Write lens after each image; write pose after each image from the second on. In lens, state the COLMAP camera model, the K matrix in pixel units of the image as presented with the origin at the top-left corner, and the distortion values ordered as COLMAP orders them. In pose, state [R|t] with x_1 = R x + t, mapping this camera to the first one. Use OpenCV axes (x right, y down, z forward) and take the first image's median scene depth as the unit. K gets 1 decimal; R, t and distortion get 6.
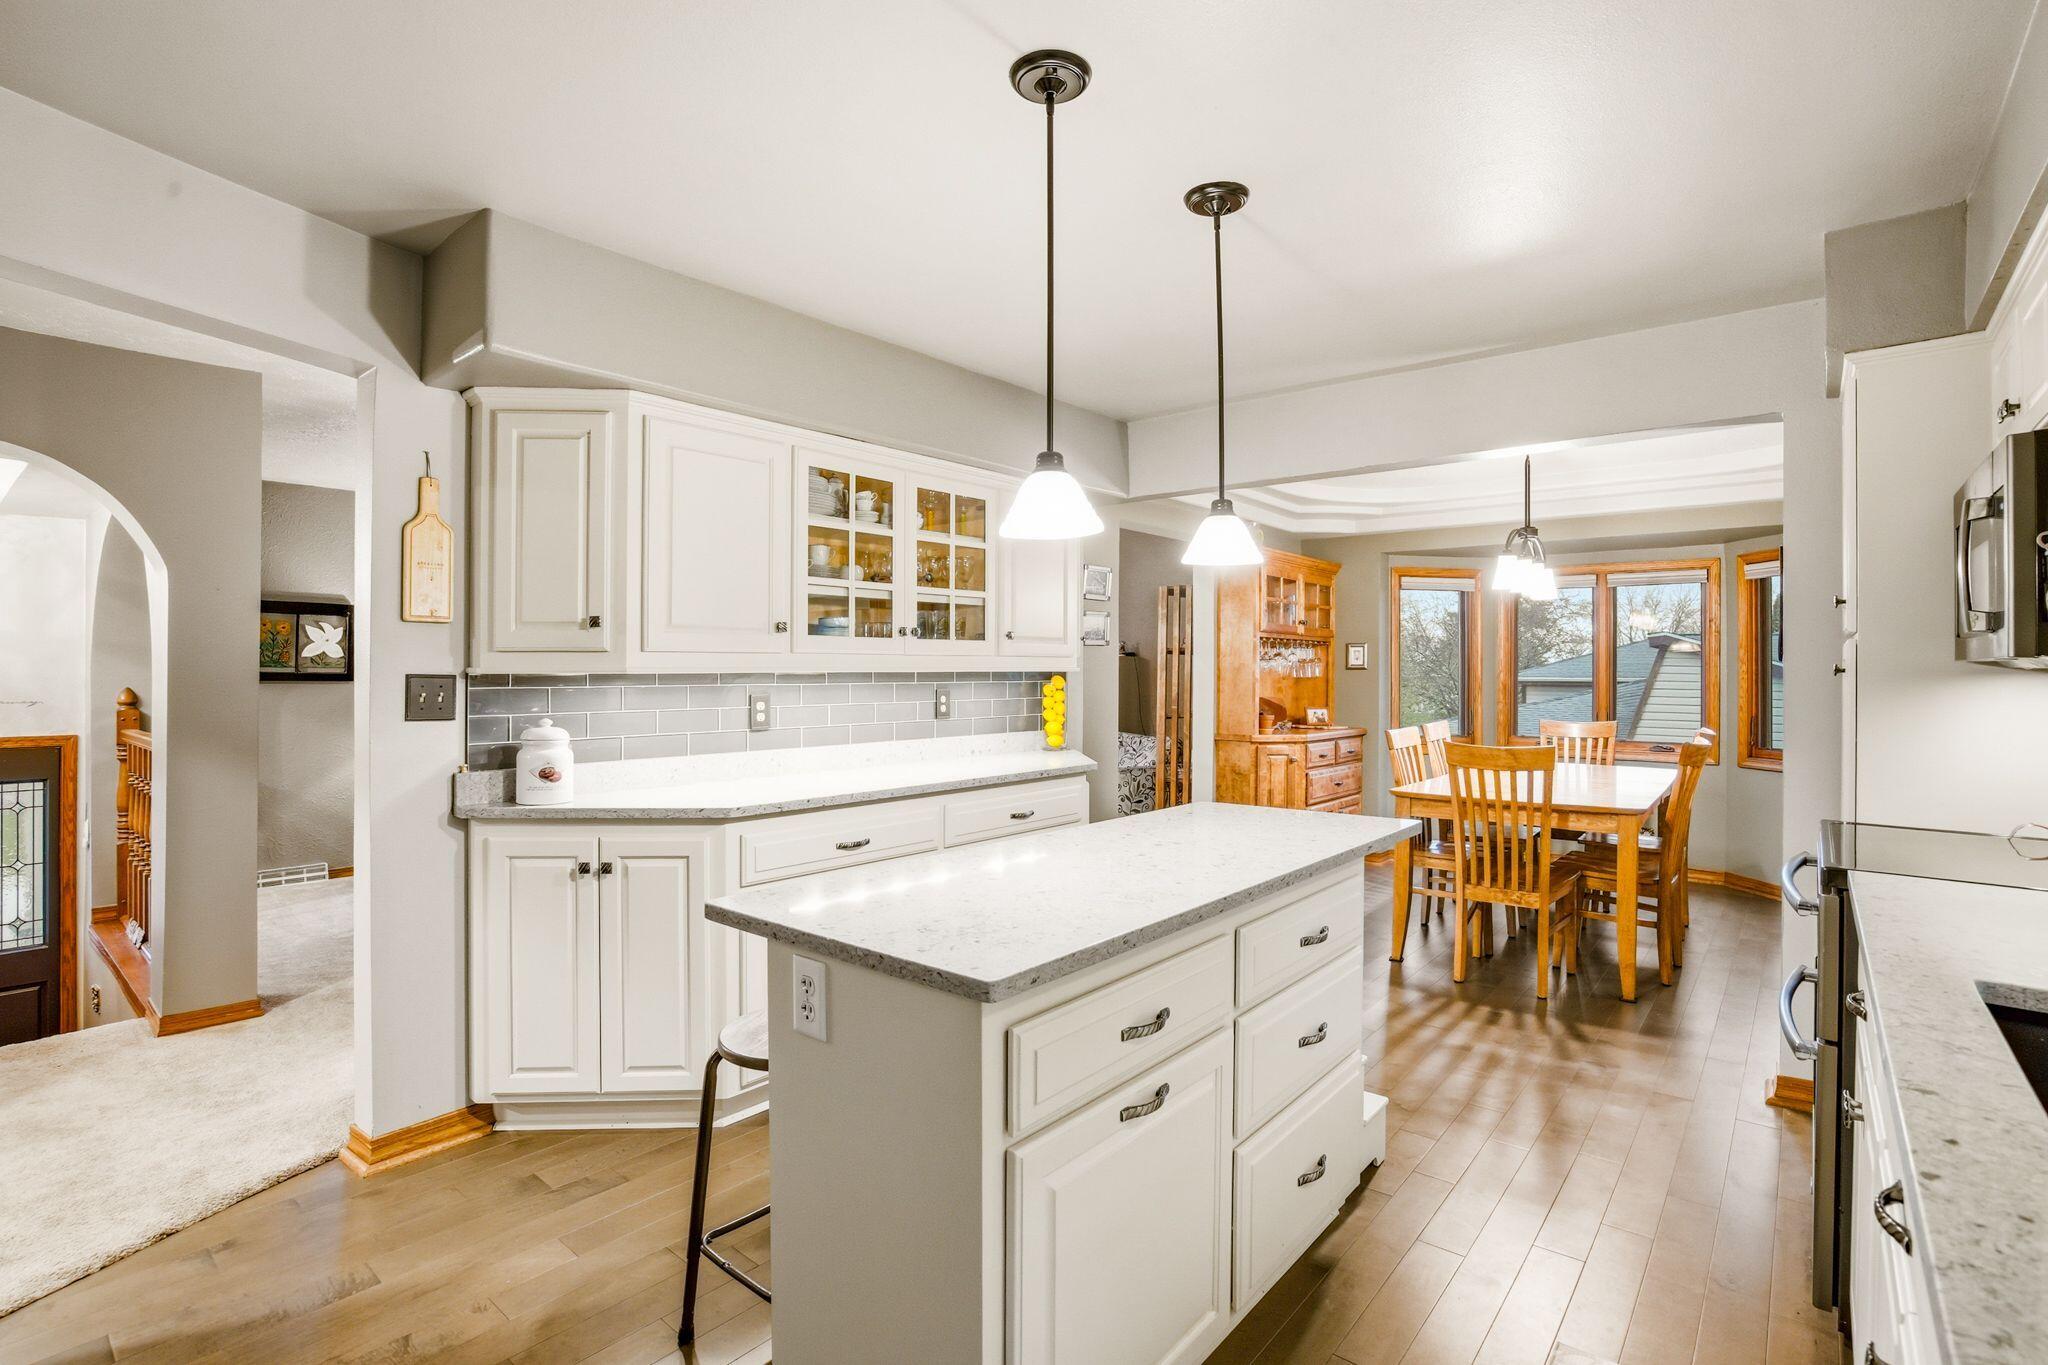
lens RADIAL K [[958.5, 0, 1024.1], [0, 958.5, 665.2], [0, 0, 1]] dist [-0.047976, 0.016996]
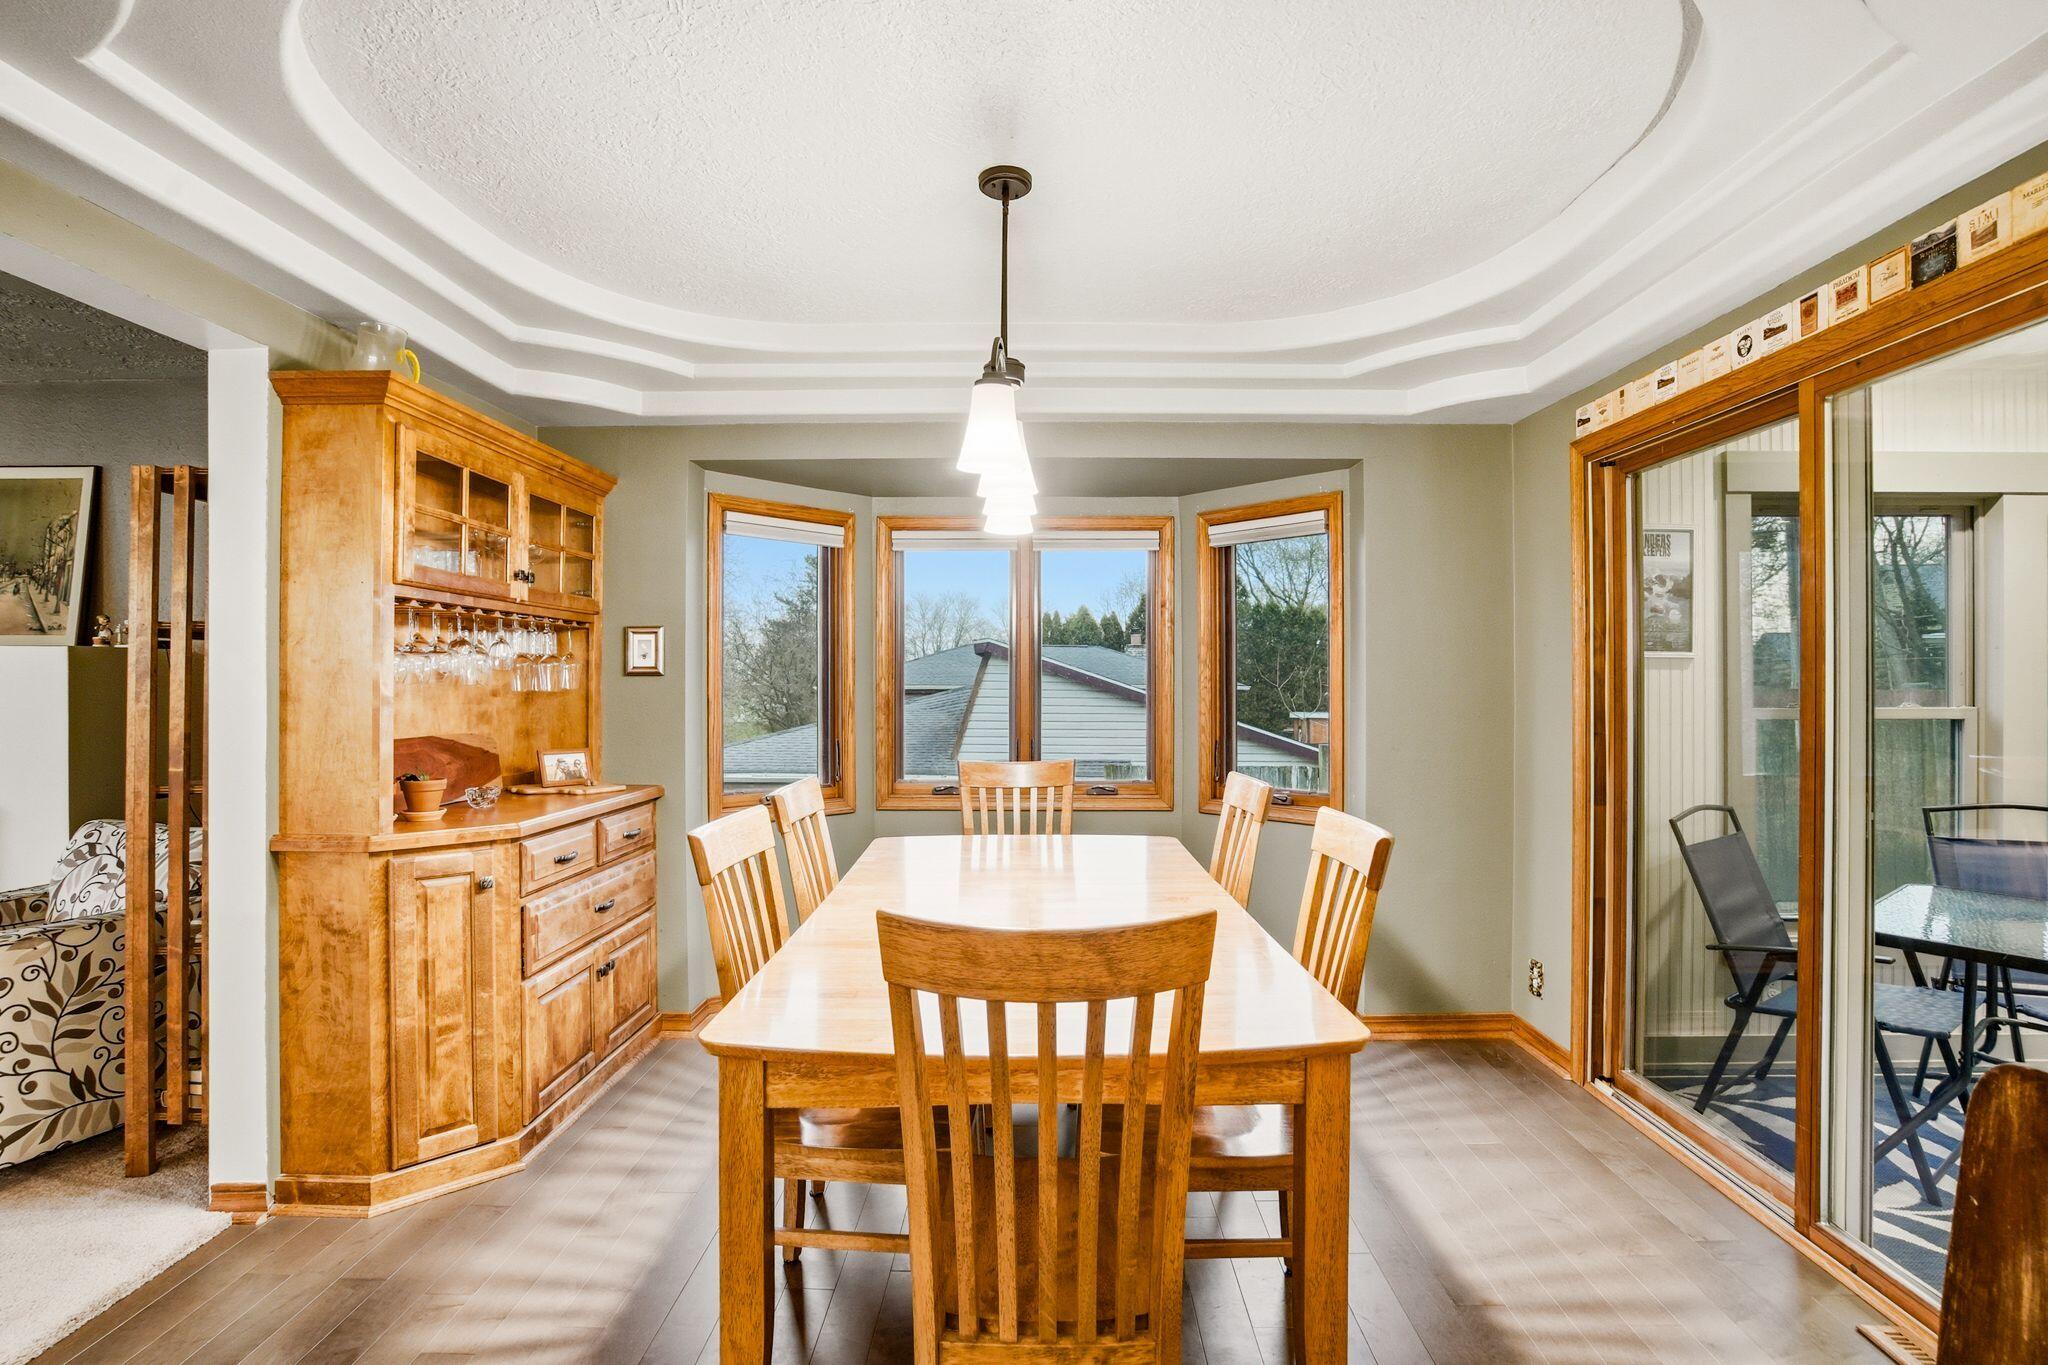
lens RADIAL K [[958.5, 0, 1024.1], [0, 958.5, 665.2], [0, 0, 1]] dist [-0.047976, 0.016996]
pose [[0.773999, 0.005020, 0.633167, 0.189352], [0.001147, 0.999956, -0.009330, 0.003884], [-0.633185, 0.007948, 0.773959, 0.486102]]
